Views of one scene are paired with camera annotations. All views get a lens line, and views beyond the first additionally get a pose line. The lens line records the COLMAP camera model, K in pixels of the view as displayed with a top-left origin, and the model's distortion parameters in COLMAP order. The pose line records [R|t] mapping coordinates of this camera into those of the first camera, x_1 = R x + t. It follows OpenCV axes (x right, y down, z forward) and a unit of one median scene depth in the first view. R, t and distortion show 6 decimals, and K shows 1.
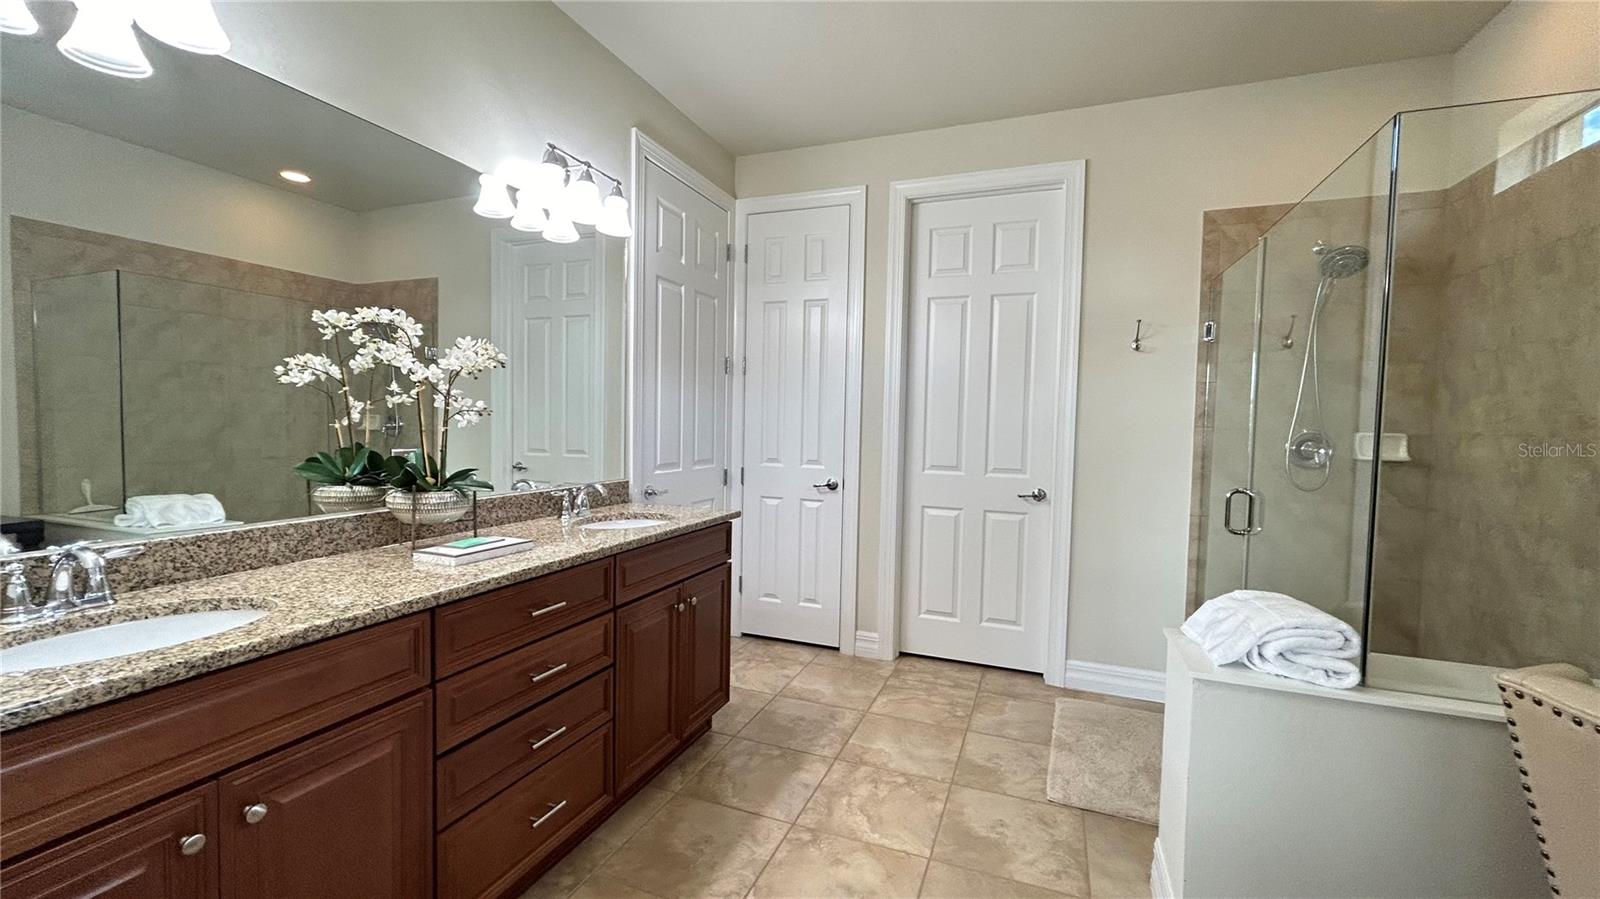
lens RADIAL K [[644.2, 0, 801.8], [0, 644.2, 450.7], [0, 0, 1]] dist [-0.001795, 0.001566]
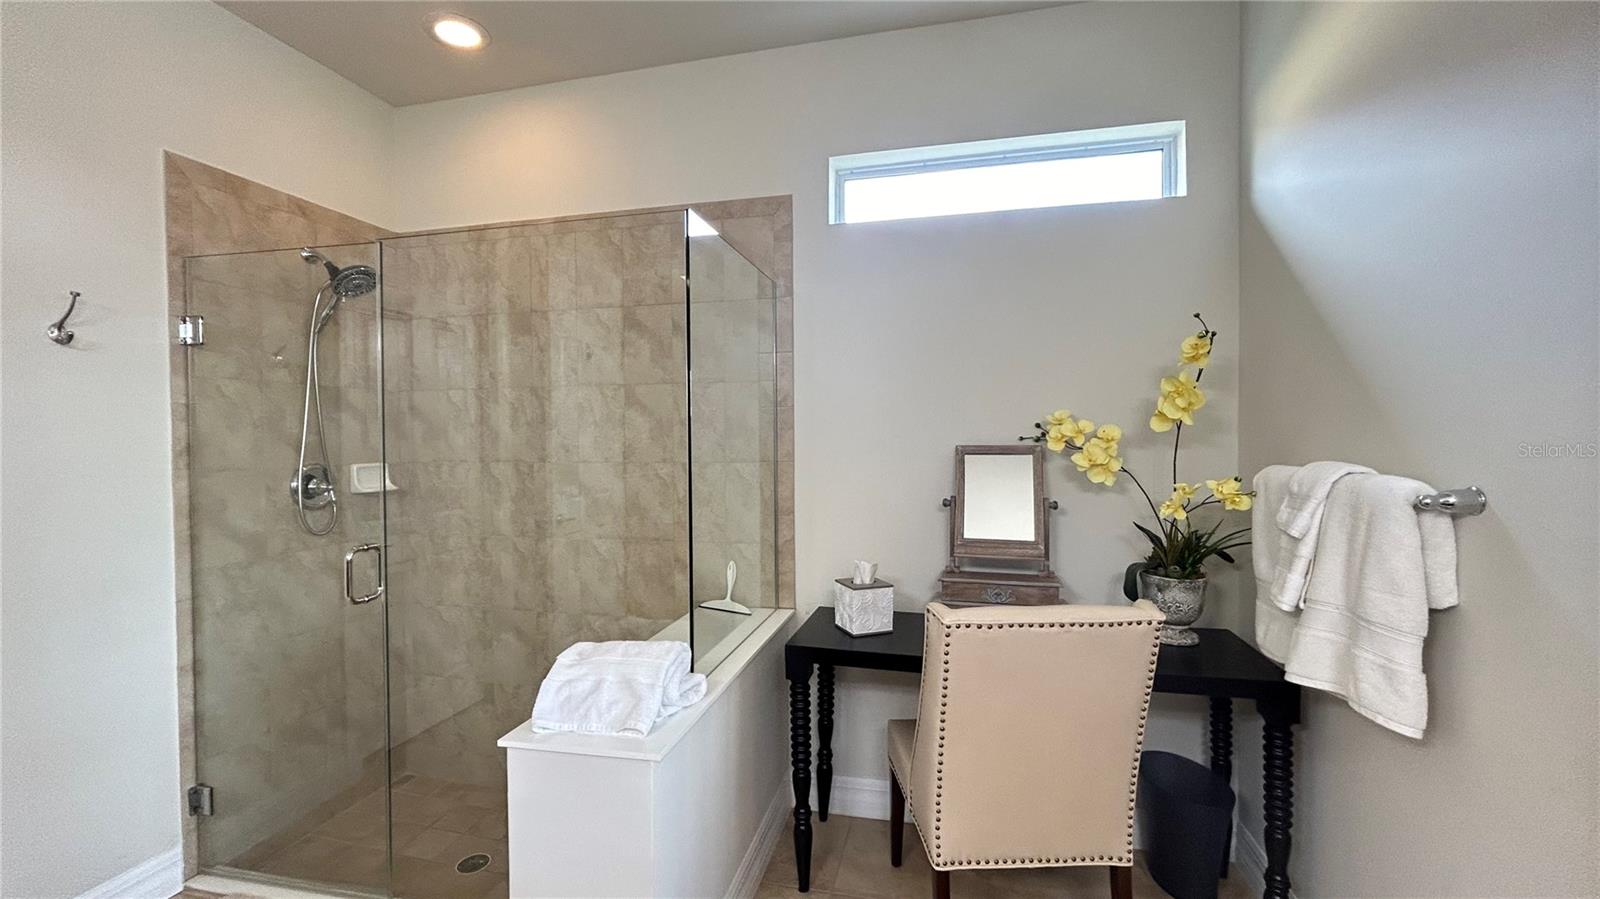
lens RADIAL K [[644.2, 0, 803.5], [0, 644.2, 443.4], [0, 0, 1]] dist [-0.001795, 0.001566]
pose [[-0.146847, -0.031233, 0.988666, -0.158175], [0.050825, 0.997943, 0.039075, -0.060242], [-0.987853, 0.055987, -0.144958, 0.474177]]
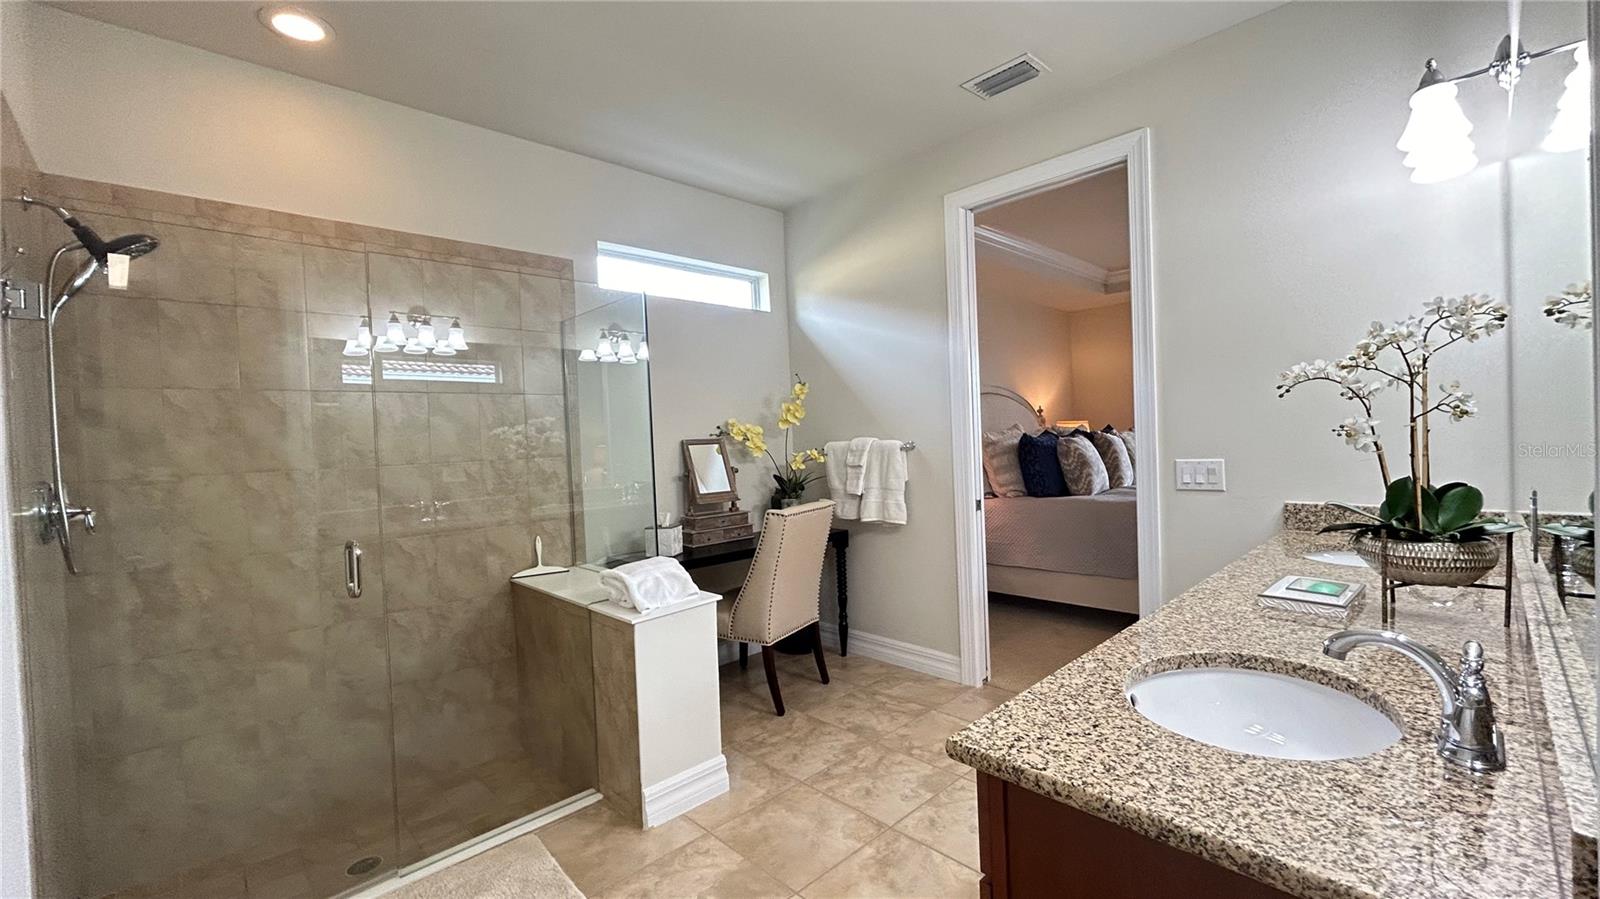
lens RADIAL K [[644.2, 0, 793.5], [0, 644.2, 450.2], [0, 0, 1]] dist [-0.001795, 0.001566]
pose [[-0.902352, 0.008976, 0.430907, -0.160641], [0.043042, 0.996662, 0.069371, -0.078057], [-0.428845, 0.081144, -0.899726, 1.306847]]
